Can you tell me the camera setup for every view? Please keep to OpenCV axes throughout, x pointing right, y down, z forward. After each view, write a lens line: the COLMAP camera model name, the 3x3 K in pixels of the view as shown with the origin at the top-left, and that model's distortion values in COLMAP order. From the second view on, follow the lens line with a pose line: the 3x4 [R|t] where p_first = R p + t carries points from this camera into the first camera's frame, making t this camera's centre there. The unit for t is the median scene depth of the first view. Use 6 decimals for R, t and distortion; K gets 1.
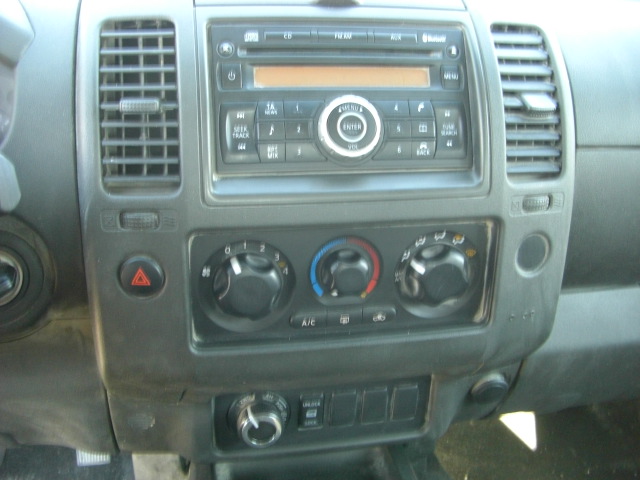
lens RADIAL K [[730.0, 0, 320.0], [0, 730.0, 240.0], [0, 0, 1]] dist [-0.238940, 0.268667]
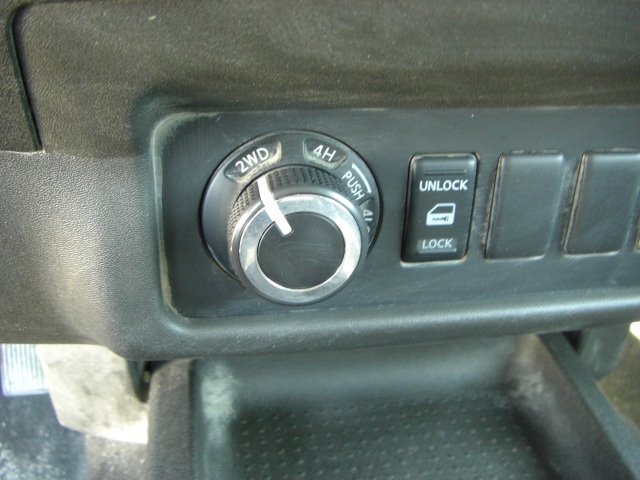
lens RADIAL K [[730.0, 0, 320.0], [0, 730.0, 240.0], [0, 0, 1]] dist [-0.238940, 0.268667]
pose [[0.998666, 0.005701, -0.051316, -0.062979], [-0.002599, 0.998177, 0.060299, 0.275563], [0.051566, -0.060085, 0.996860, 0.762657]]
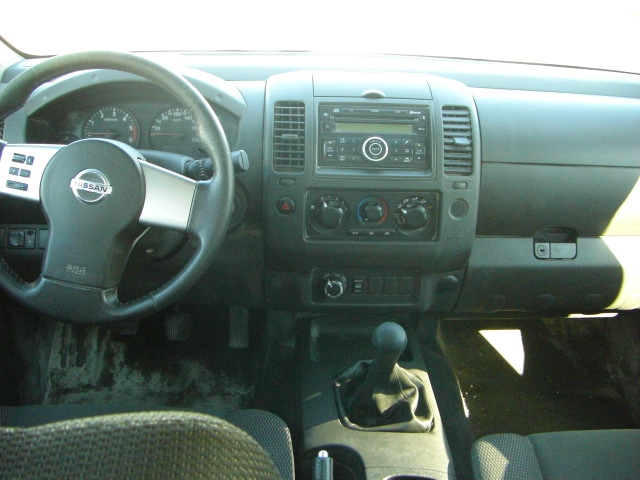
lens RADIAL K [[730.0, 0, 320.0], [0, 730.0, 240.0], [0, 0, 1]] dist [-0.238940, 0.268667]
pose [[0.986374, 0.049294, -0.156959, 0.242691], [-0.058995, 0.996586, -0.057755, 0.281085], [0.153577, 0.066228, 0.985915, -1.320106]]
